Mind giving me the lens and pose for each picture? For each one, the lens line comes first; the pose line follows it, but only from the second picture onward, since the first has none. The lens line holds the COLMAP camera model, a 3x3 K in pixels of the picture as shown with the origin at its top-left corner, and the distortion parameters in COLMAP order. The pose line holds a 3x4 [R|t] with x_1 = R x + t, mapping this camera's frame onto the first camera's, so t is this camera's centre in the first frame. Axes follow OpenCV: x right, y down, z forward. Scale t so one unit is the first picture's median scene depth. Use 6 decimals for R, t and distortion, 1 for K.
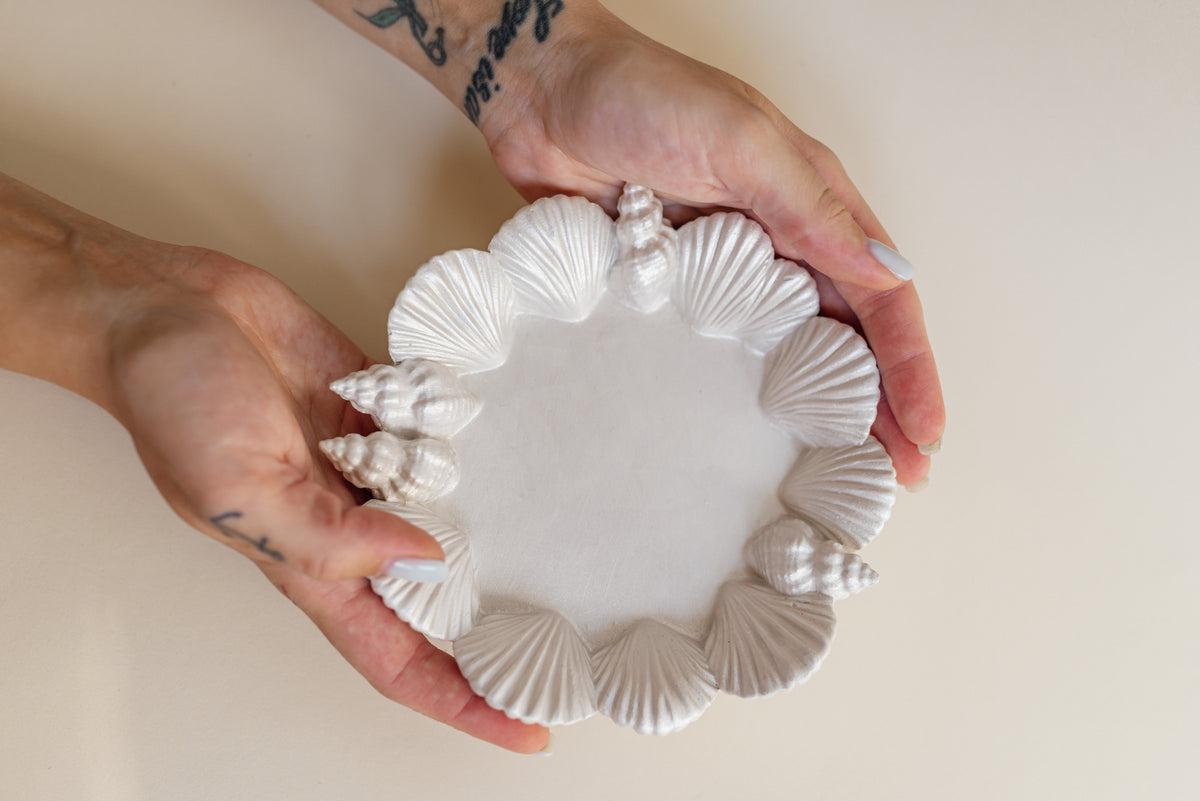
lens RADIAL K [[1278.5, 0, 604.8], [0, 1278.5, 396.2], [0, 0, 1]] dist [-0.060778, 0.000000]
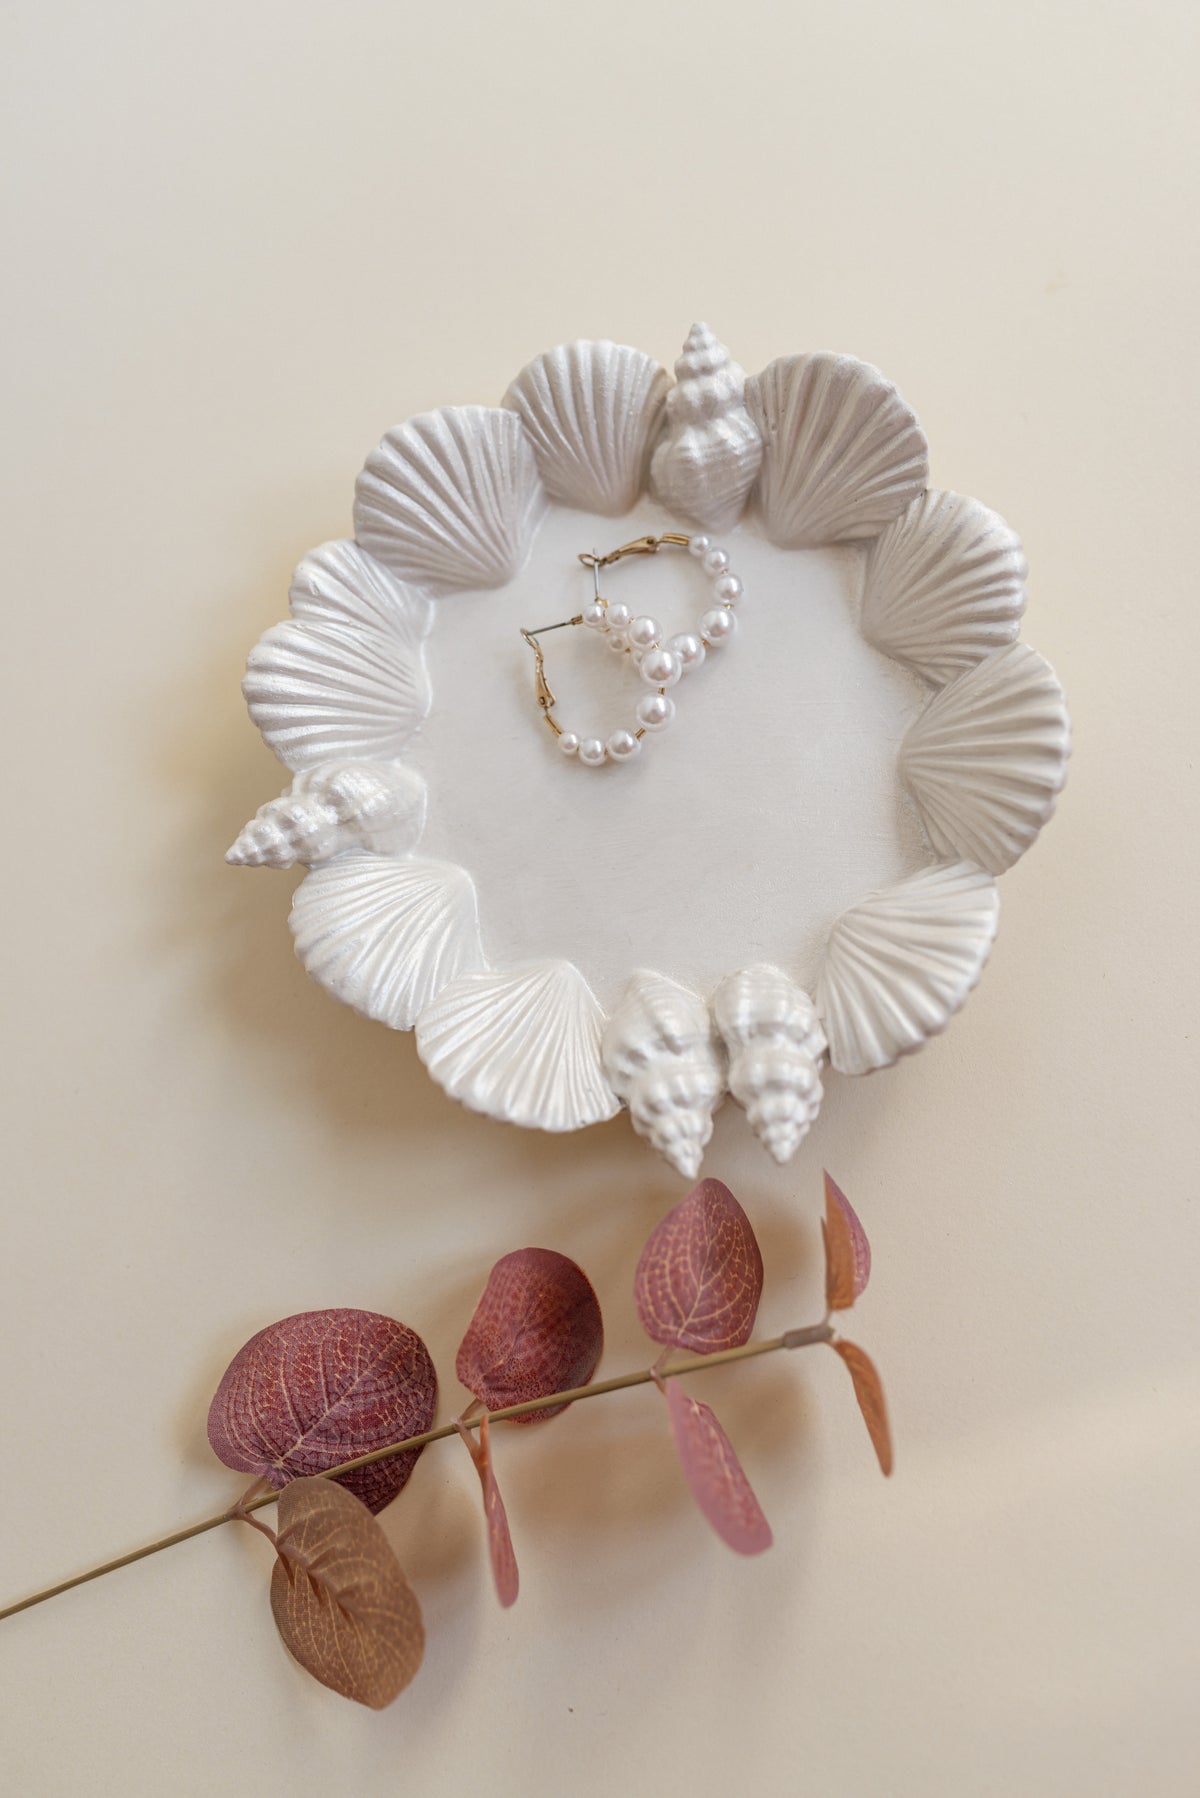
lens RADIAL K [[1915.6, 0, 604.4], [0, 1915.6, 885.9], [0, 0, 1]] dist [-0.060778, 0.000000]
pose [[-0.317072, -0.942336, 0.107090, -0.160536], [0.946786, -0.307921, 0.093703, -0.091801], [-0.055325, 0.131102, 0.989824, 0.024163]]
